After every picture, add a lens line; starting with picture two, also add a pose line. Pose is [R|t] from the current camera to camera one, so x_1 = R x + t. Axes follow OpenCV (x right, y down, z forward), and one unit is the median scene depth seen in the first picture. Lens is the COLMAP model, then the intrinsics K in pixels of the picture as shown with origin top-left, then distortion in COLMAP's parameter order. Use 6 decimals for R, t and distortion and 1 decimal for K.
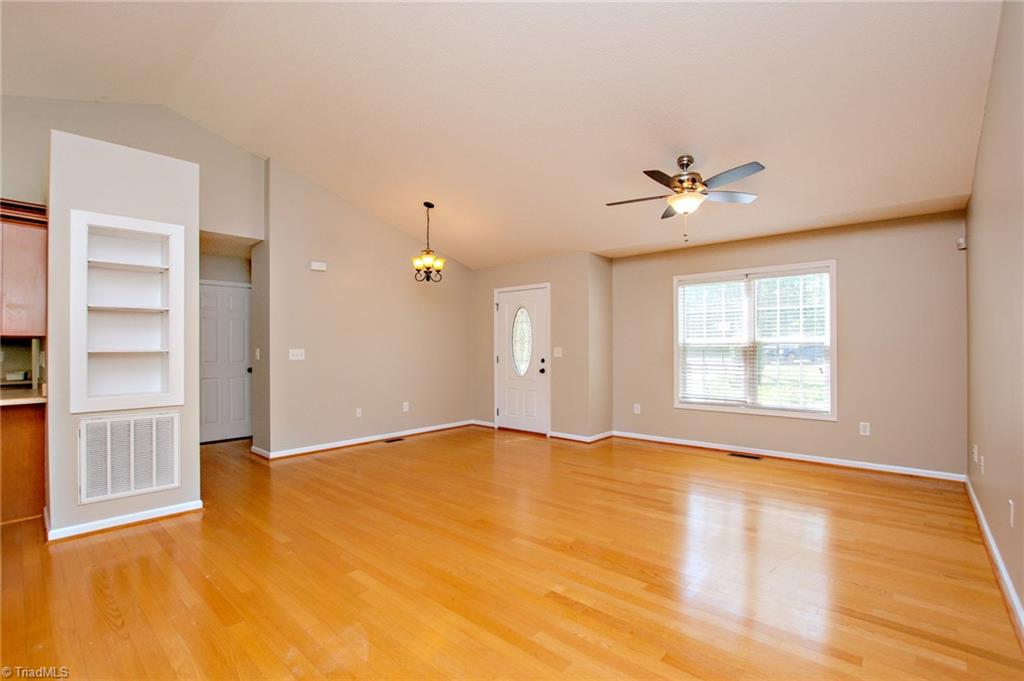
lens RADIAL K [[464.2, 0, 513.2], [0, 464.2, 344.7], [0, 0, 1]] dist [-0.029824, 0.002838]
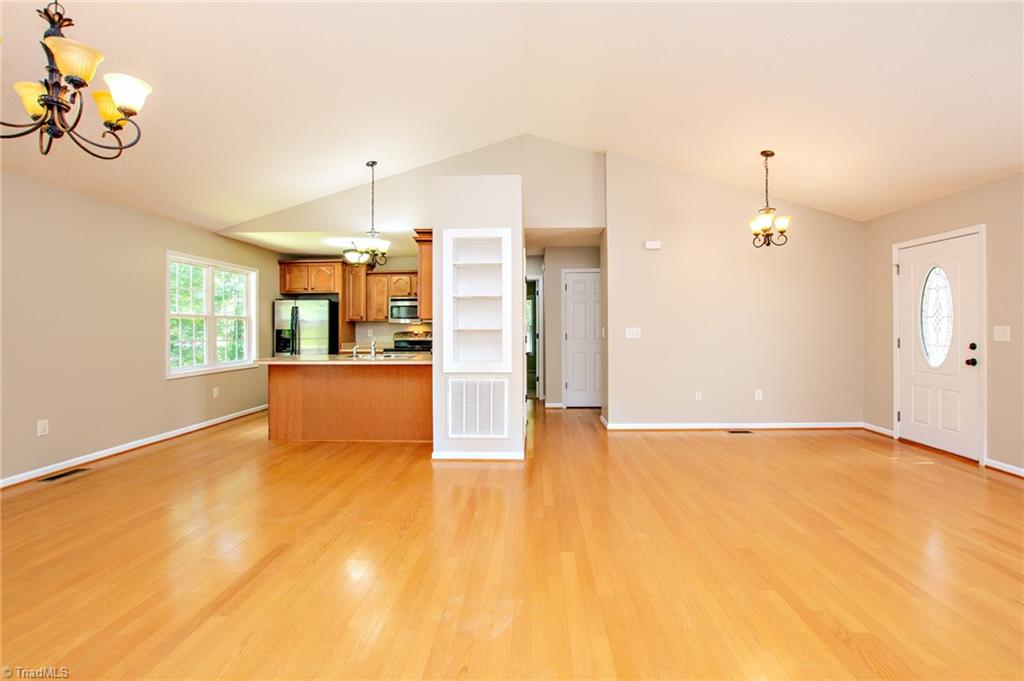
lens RADIAL K [[464.2, 0, 516.7], [0, 464.2, 326.3], [0, 0, 1]] dist [-0.029824, 0.002838]
pose [[0.644386, -0.001083, -0.764700, 0.161570], [0.005516, 0.999980, 0.003231, 0.001145], [0.764681, -0.006300, 0.644379, 0.132684]]
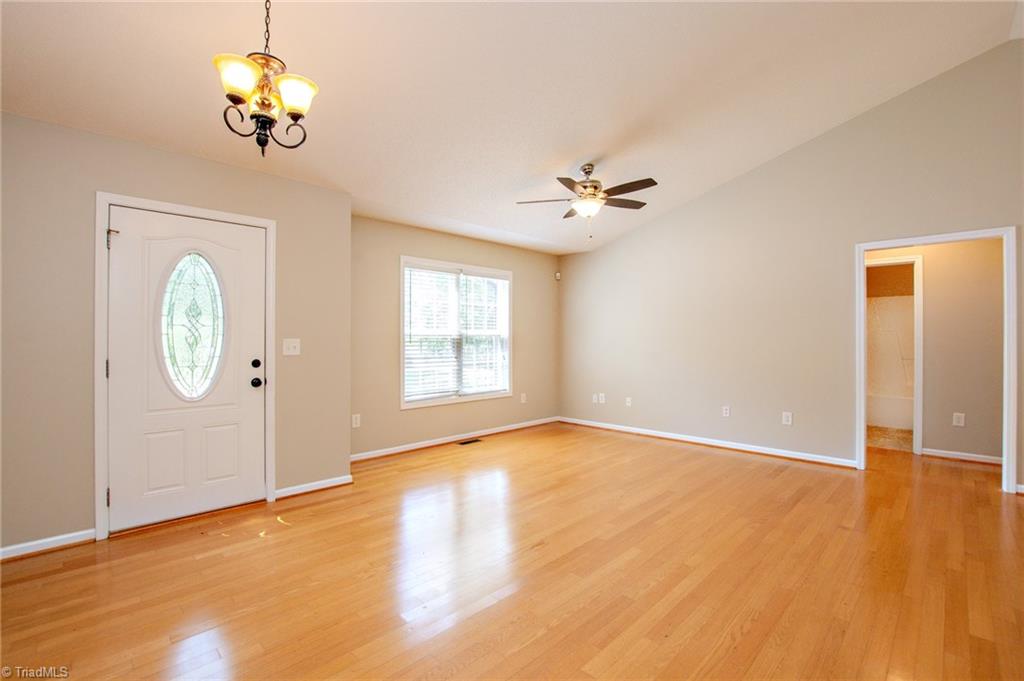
lens RADIAL K [[464.2, 0, 504.9], [0, 464.2, 339.1], [0, 0, 1]] dist [-0.029824, 0.002838]
pose [[0.058347, 0.004045, 0.998288, -0.532222], [-0.002626, 0.999989, -0.003898, 0.009429], [-0.998293, -0.002394, 0.058357, 0.821456]]
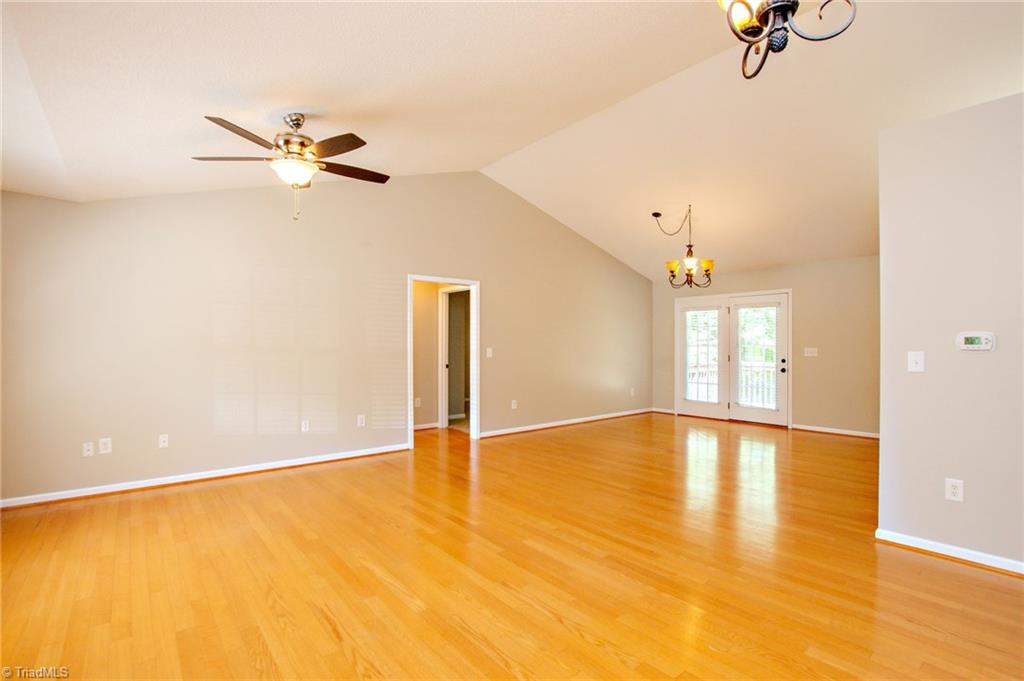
lens RADIAL K [[464.2, 0, 522.1], [0, 464.2, 349.5], [0, 0, 1]] dist [-0.029824, 0.002838]
pose [[-0.991964, 0.002594, 0.126494, -0.092203], [0.003070, 0.999989, 0.003564, 0.002759], [-0.126483, 0.003924, -0.991961, 1.256692]]
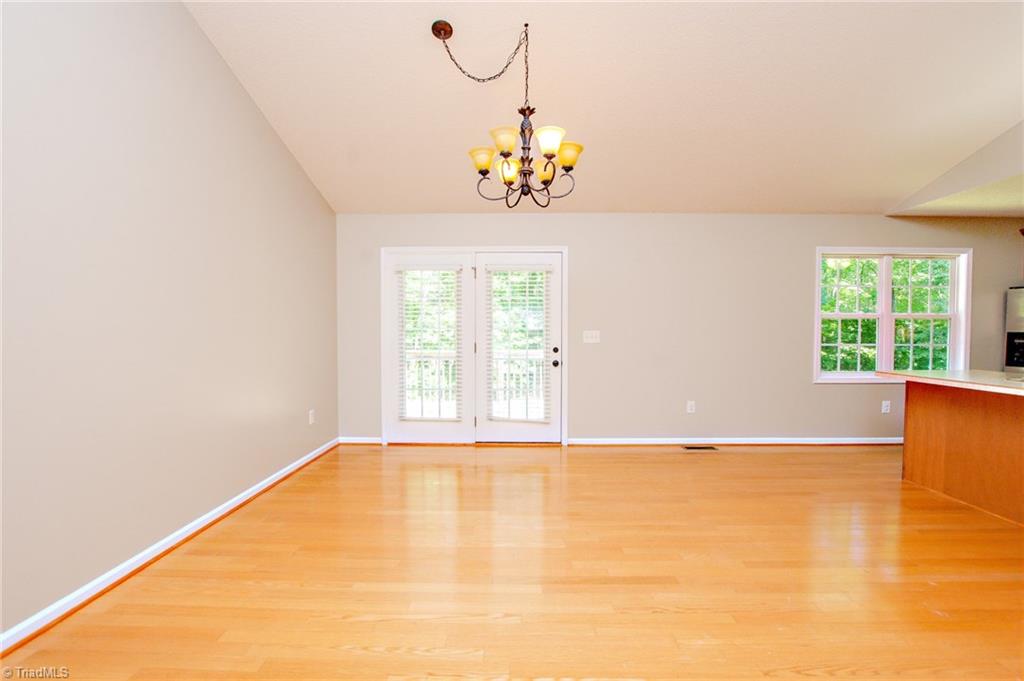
lens RADIAL K [[464.2, 0, 517.4], [0, 464.2, 350.9], [0, 0, 1]] dist [-0.029824, 0.002838]
pose [[-0.742283, 0.033361, -0.669256, 0.010818], [0.005530, 0.999031, 0.043667, 0.003417], [0.670064, 0.028713, -0.741748, 0.475604]]
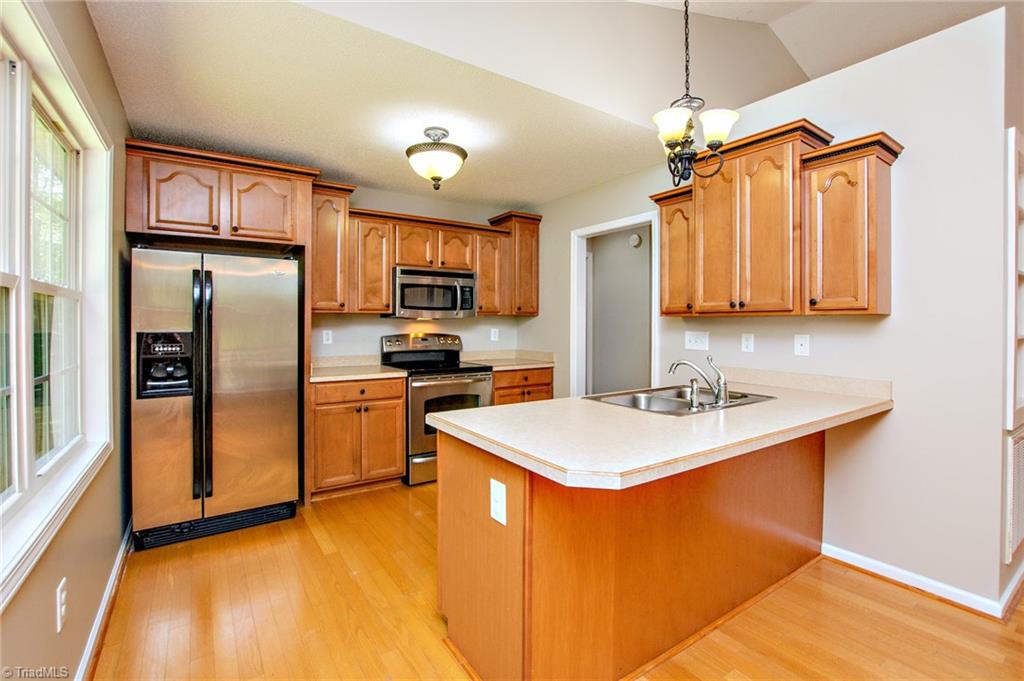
lens RADIAL K [[464.2, 0, 518.3], [0, 464.2, 326.3], [0, 0, 1]] dist [-0.029824, 0.002838]
pose [[0.972636, 0.007109, -0.232226, -0.849050], [-0.004228, 0.999908, 0.012902, -0.003513], [0.232297, -0.011567, 0.972576, 0.105363]]
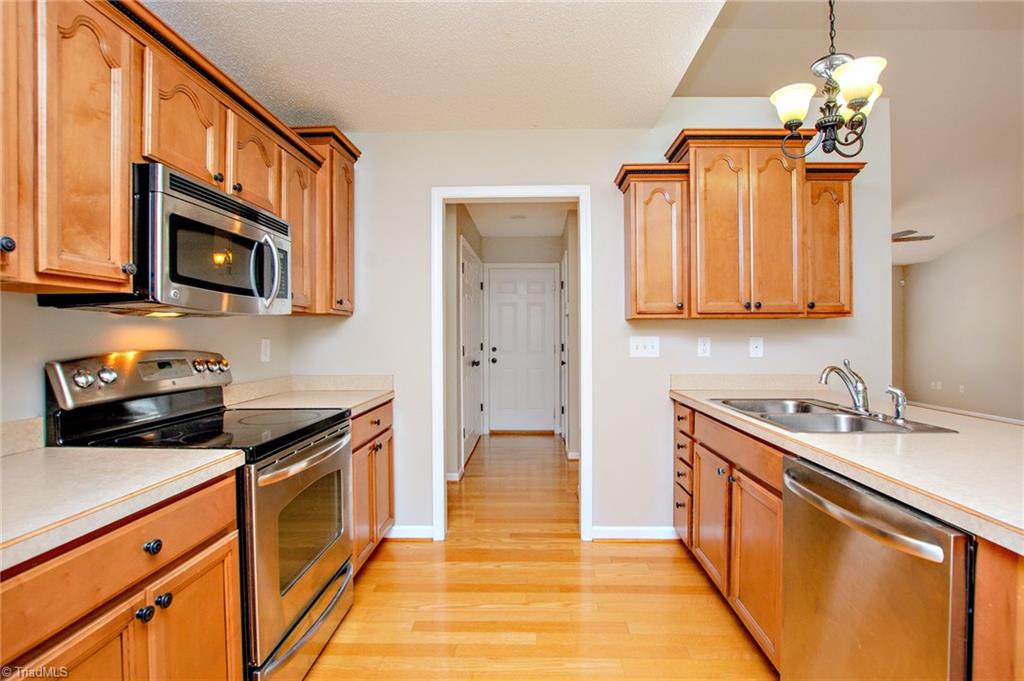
lens RADIAL K [[464.2, 0, 510.3], [0, 464.2, 343.1], [0, 0, 1]] dist [-0.029824, 0.002838]
pose [[0.767679, -0.008733, 0.640775, -1.211205], [-0.001552, 0.999879, 0.015486, 0.009284], [-0.640833, -0.012883, 0.767572, 0.440250]]
